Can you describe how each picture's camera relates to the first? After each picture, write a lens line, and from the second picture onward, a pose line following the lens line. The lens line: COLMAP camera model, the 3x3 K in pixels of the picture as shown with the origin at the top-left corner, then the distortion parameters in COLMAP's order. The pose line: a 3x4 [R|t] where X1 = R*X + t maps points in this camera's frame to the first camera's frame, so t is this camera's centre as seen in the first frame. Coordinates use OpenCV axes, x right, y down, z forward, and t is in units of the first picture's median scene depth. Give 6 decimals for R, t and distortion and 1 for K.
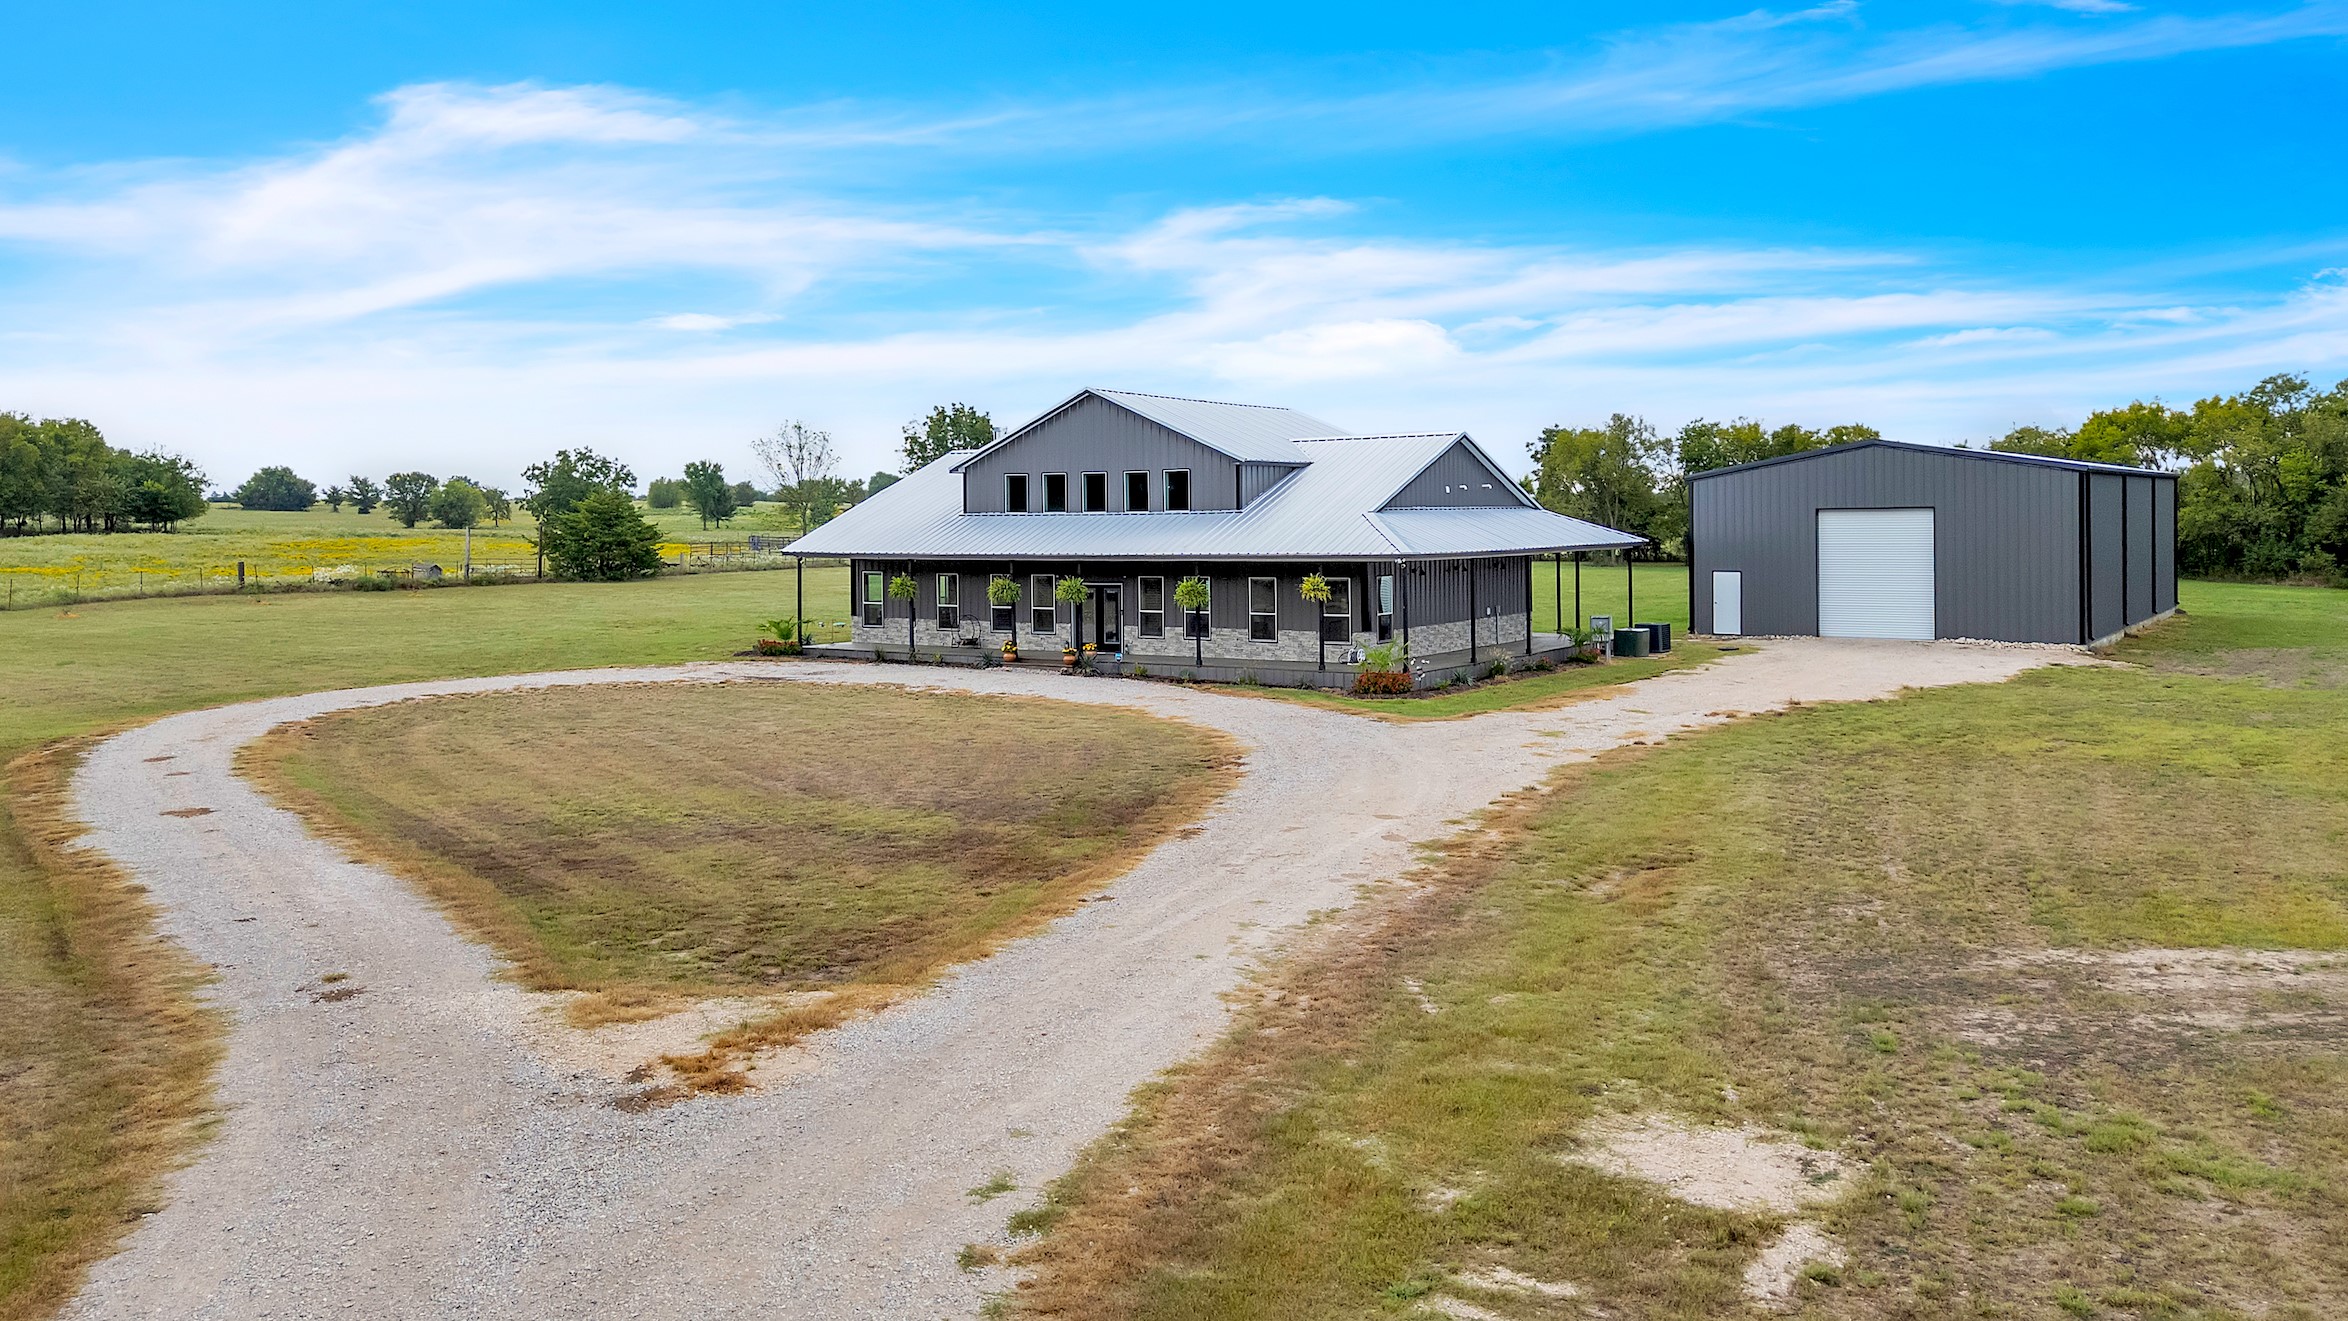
lens RADIAL K [[1809.3, 0, 1174.0], [0, 1809.3, 660.5], [0, 0, 1]] dist [0.033639, -0.005071]
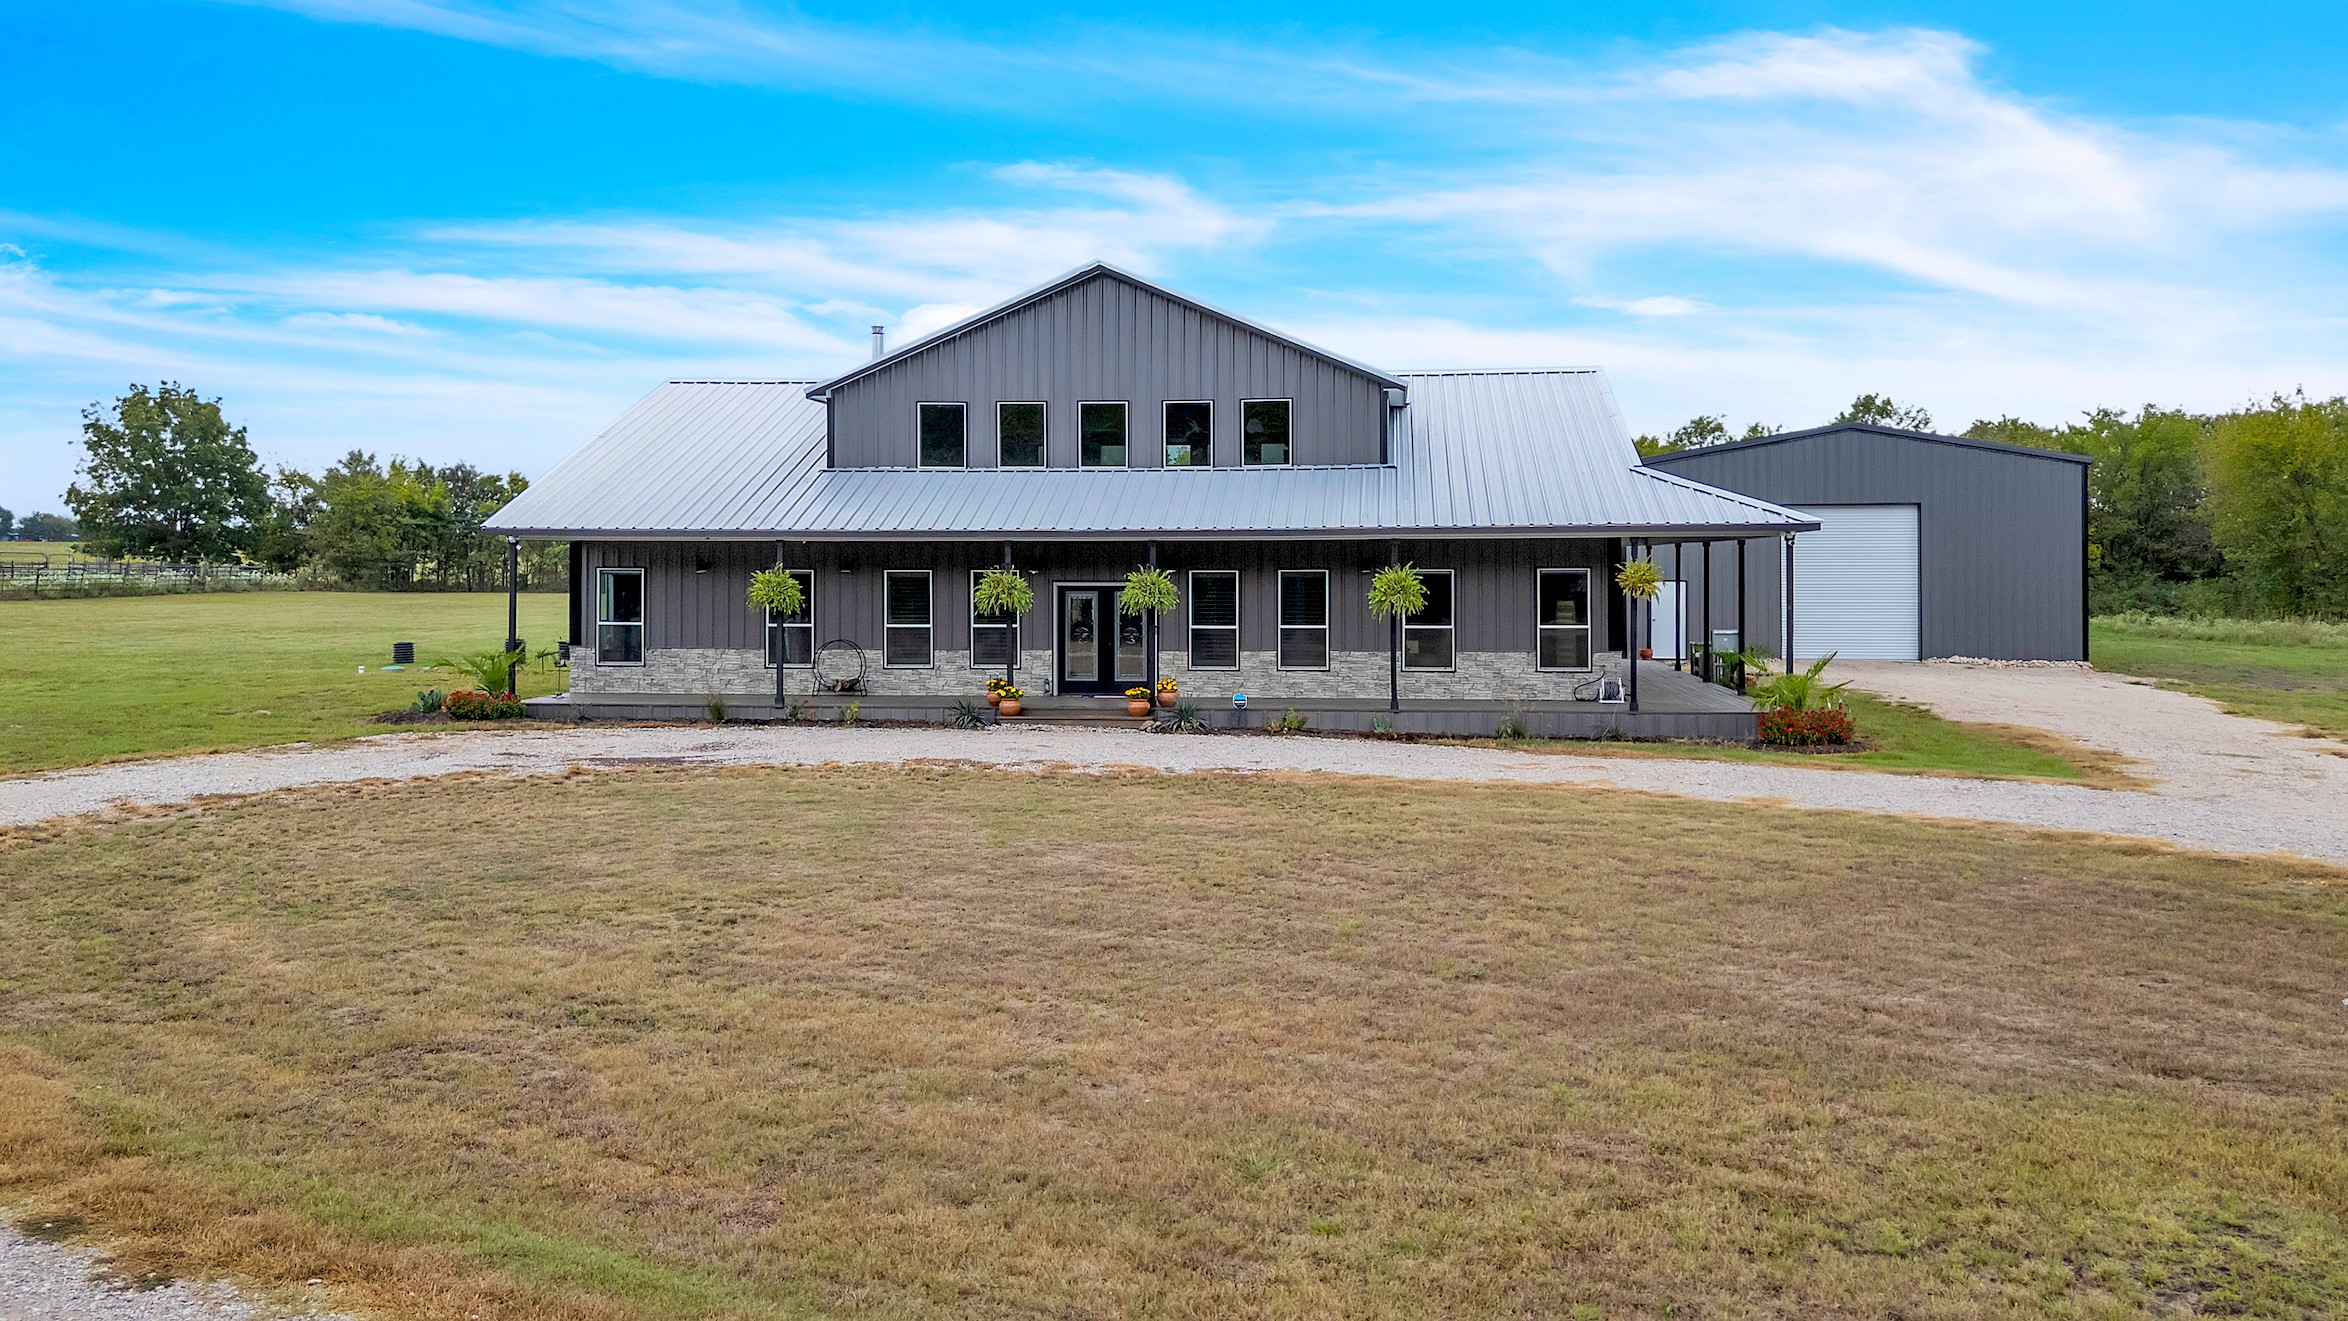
lens RADIAL K [[1809.3, 0, 1174.0], [0, 1809.3, 660.5], [0, 0, 1]] dist [0.033639, -0.005071]
pose [[0.886114, -0.015673, 0.463202, -0.299000], [0.028691, 0.999366, -0.021071, -0.002955], [-0.462578, 0.031961, 0.886002, 0.442608]]
